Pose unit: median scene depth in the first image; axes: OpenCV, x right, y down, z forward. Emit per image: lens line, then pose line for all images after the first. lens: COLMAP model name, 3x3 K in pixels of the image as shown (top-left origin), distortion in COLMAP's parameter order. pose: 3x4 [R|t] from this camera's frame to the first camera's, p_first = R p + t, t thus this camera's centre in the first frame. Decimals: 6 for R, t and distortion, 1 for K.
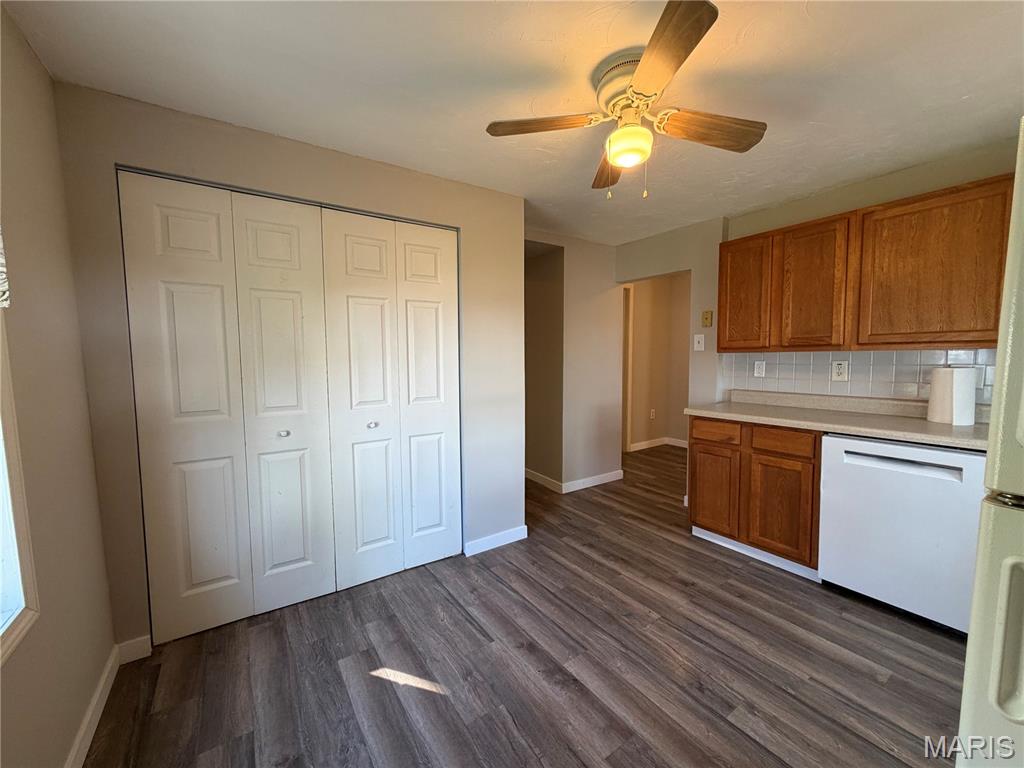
lens RADIAL K [[407.7, 0, 514.7], [0, 407.7, 378.7], [0, 0, 1]] dist [-0.000505, -0.000141]
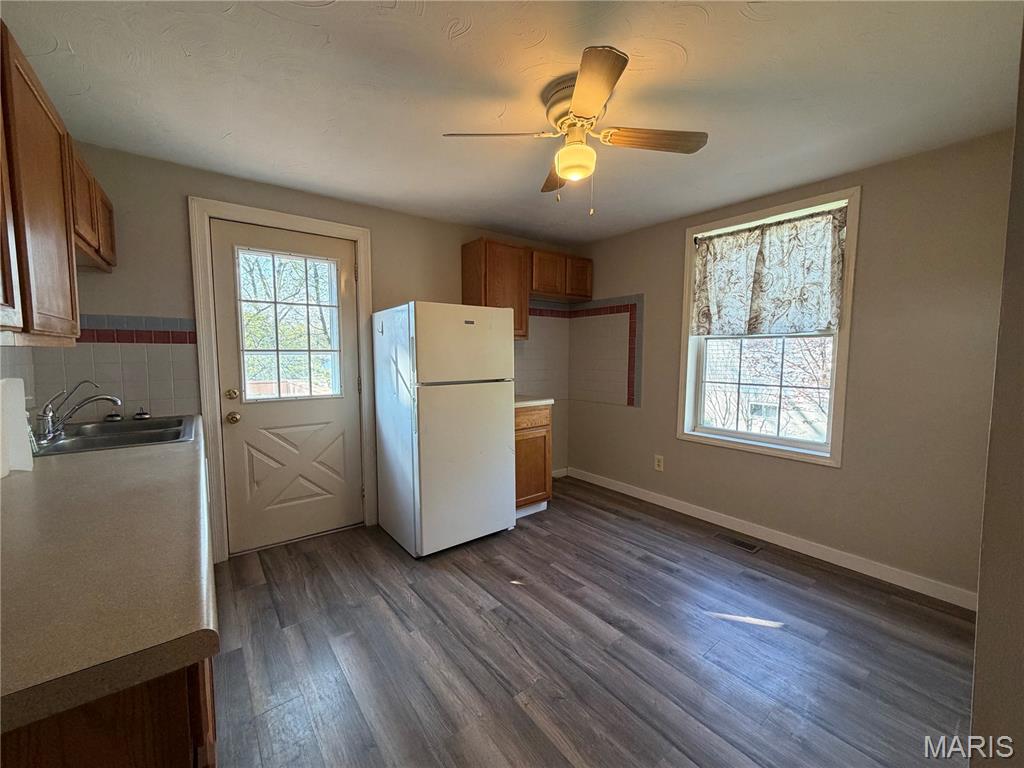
lens RADIAL K [[407.0, 0, 513.6], [0, 407.0, 385.1], [0, 0, 1]] dist [0.000995, 0.000109]
pose [[-0.998431, 0.010525, -0.055005, 0.410697], [0.002956, 0.990716, 0.135917, -0.100523], [0.055925, 0.135541, -0.989192, 1.738639]]
